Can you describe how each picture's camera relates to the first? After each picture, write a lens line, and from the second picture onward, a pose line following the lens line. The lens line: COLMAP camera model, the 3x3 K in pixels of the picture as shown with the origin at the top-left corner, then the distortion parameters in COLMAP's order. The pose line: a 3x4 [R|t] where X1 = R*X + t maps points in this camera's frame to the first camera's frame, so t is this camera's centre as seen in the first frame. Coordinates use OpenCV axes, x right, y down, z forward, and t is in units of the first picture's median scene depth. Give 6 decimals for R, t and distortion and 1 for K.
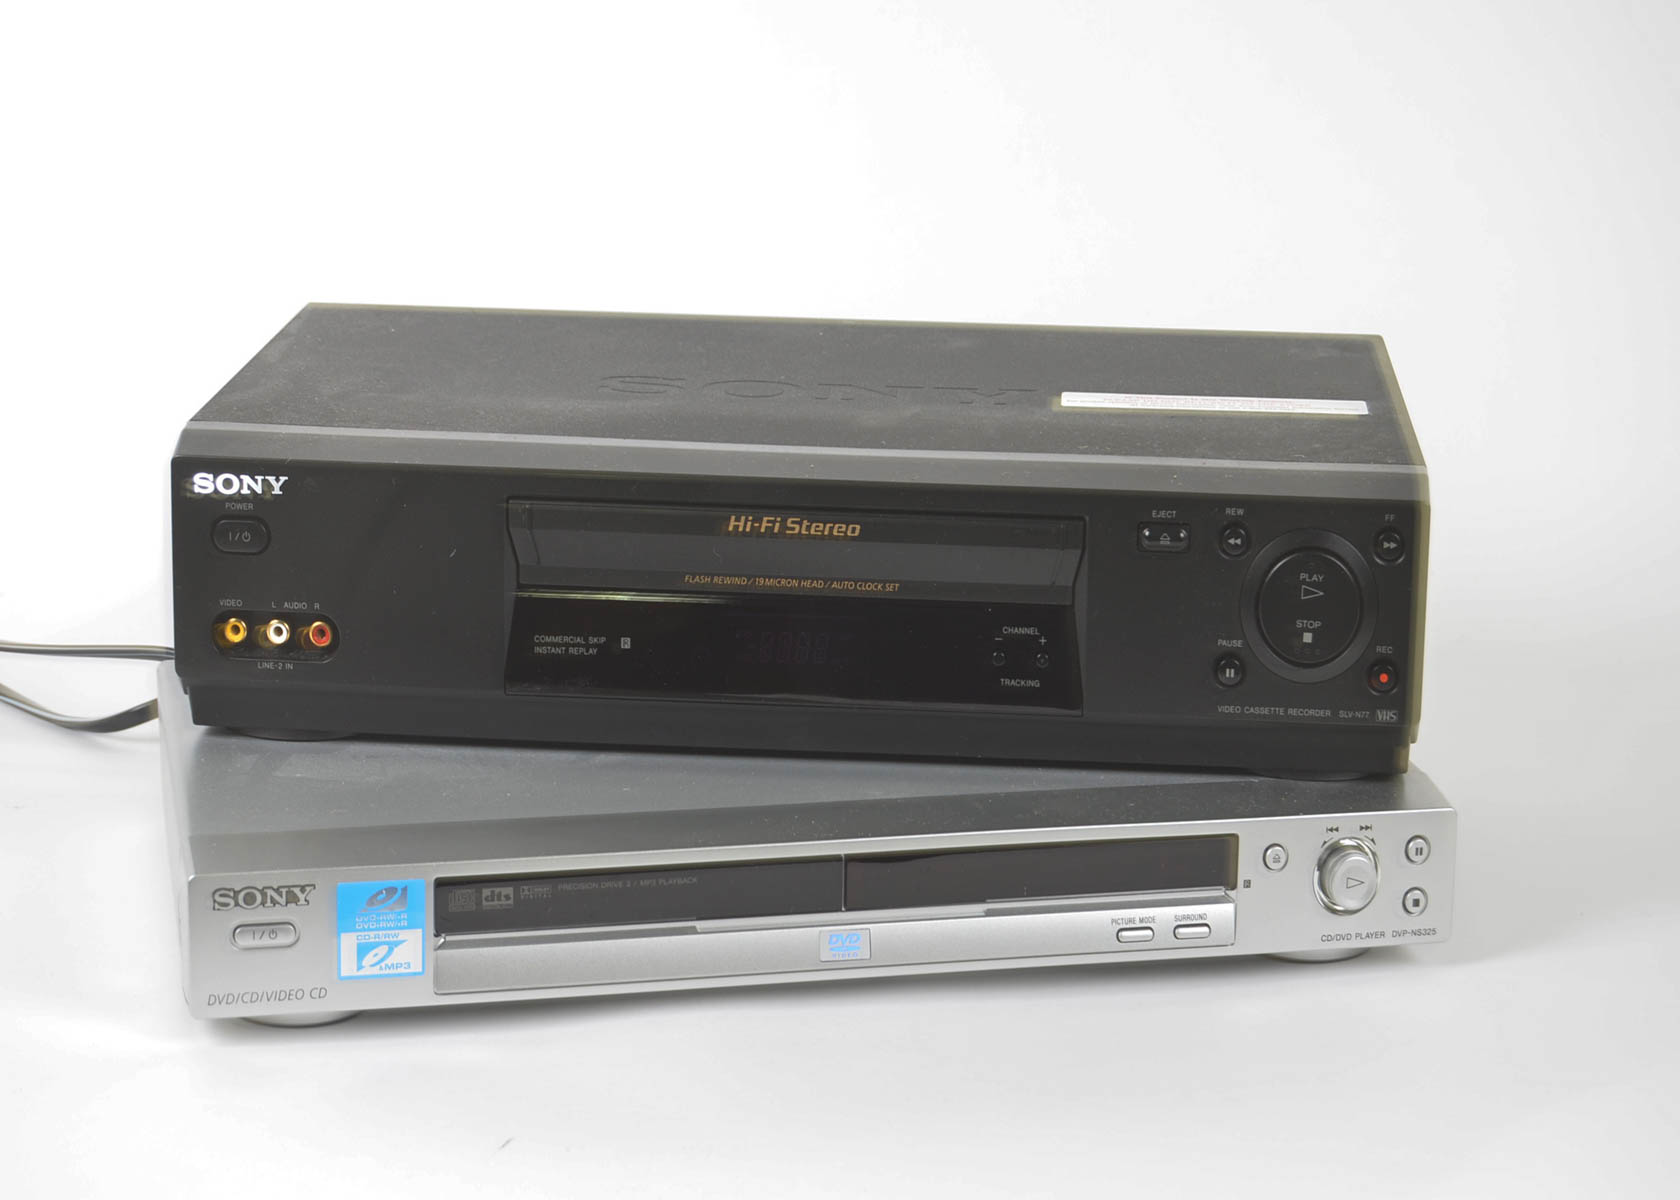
lens RADIAL K [[3618.9, 0, 841.1], [0, 3618.9, 591.4], [0, 0, 1]] dist [-0.026350, 0.000000]
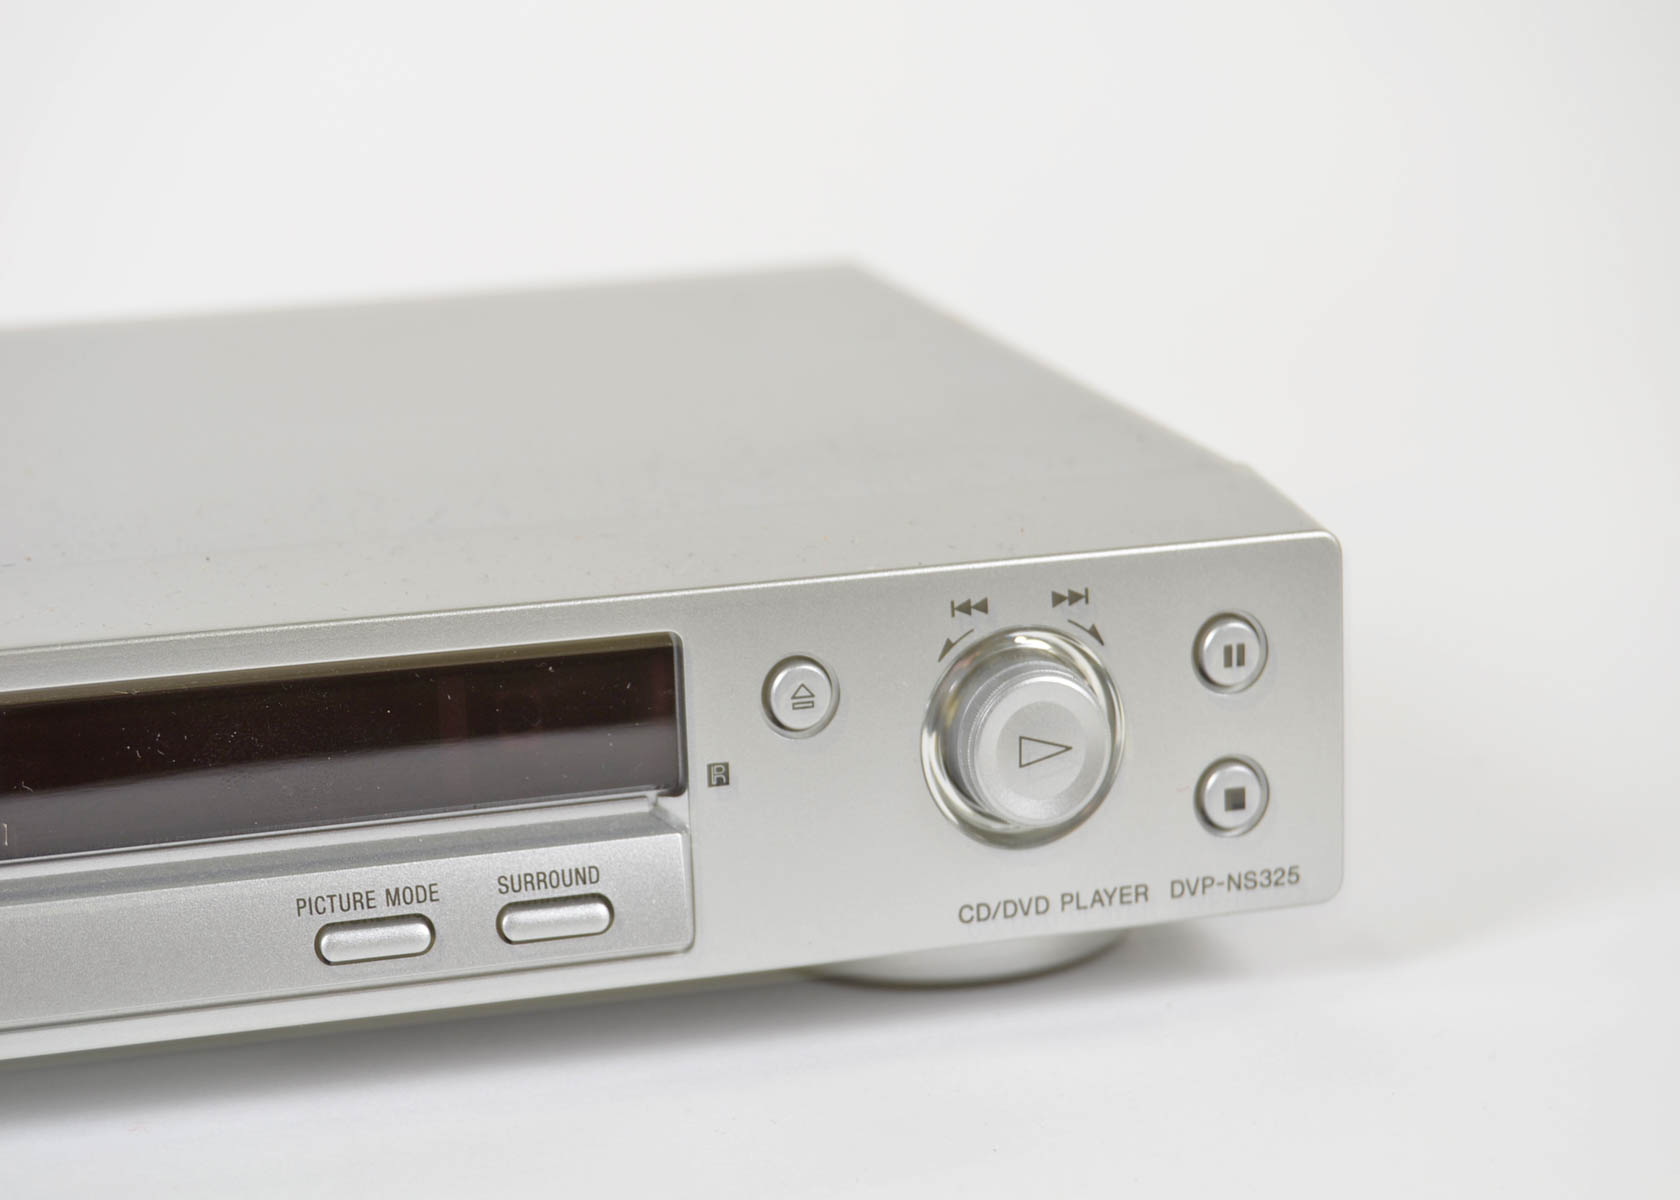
lens RADIAL K [[3618.9, 0, 838.5], [0, 3618.9, 600.7], [0, 0, 1]] dist [-0.026350, 0.000000]
pose [[0.993927, -0.065134, -0.088699, 0.156114], [0.066774, 0.997645, 0.015647, 0.059375], [0.087471, -0.021475, 0.995936, 0.652196]]
